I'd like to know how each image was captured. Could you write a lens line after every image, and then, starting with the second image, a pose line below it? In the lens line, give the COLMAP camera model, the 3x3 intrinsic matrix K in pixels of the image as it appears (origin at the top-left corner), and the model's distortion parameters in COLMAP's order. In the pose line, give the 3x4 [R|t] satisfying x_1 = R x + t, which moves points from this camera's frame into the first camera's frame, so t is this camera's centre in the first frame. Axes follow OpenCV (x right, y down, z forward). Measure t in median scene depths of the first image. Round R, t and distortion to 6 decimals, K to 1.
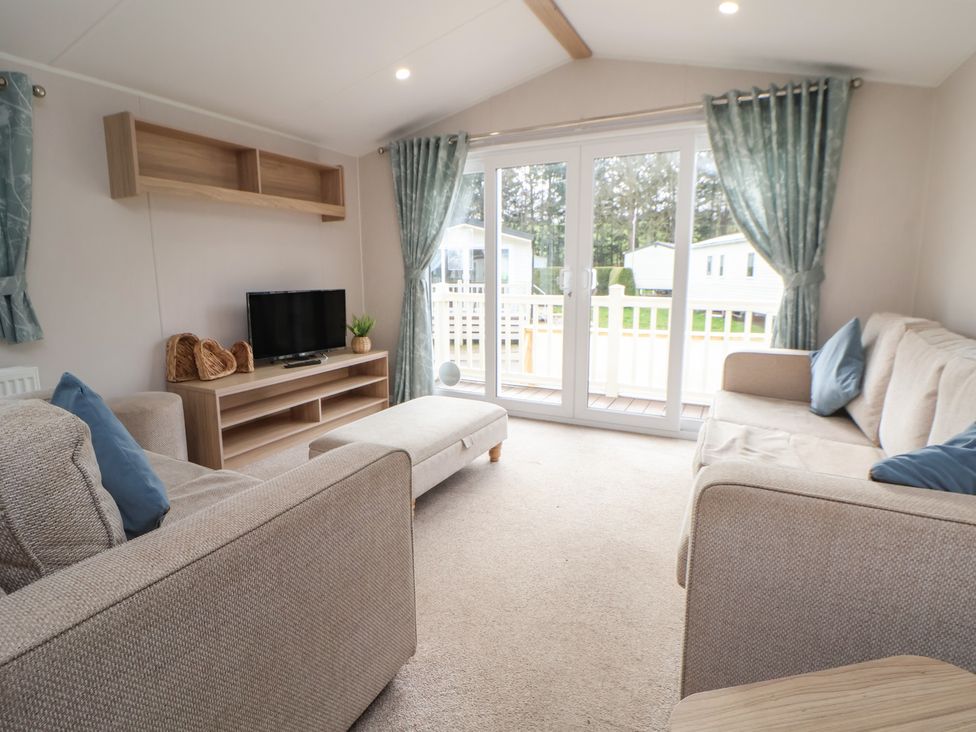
lens RADIAL K [[512.4, 0, 482.5], [0, 512.4, 356.5], [0, 0, 1]] dist [-0.002178, -0.012133]
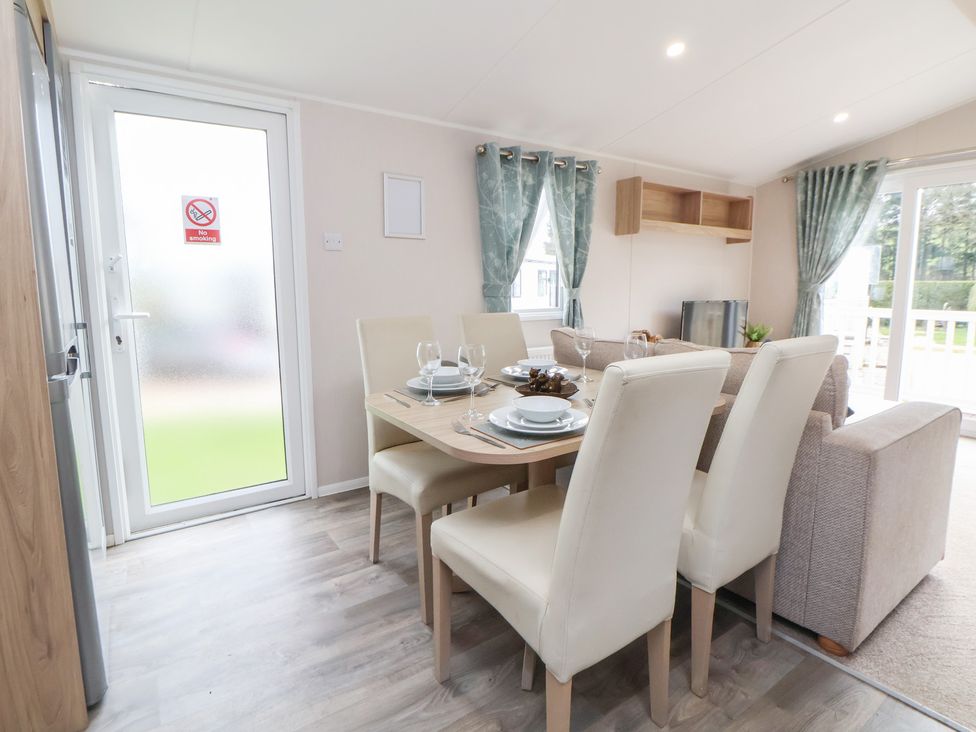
lens RADIAL K [[512.4, 0, 482.5], [0, 512.4, 356.5], [0, 0, 1]] dist [-0.002178, -0.012133]
pose [[0.876280, 0.064291, -0.477494, -0.230734], [-0.077585, 0.996952, -0.008148, 0.053038], [0.475515, 0.044187, 0.878597, -0.313015]]
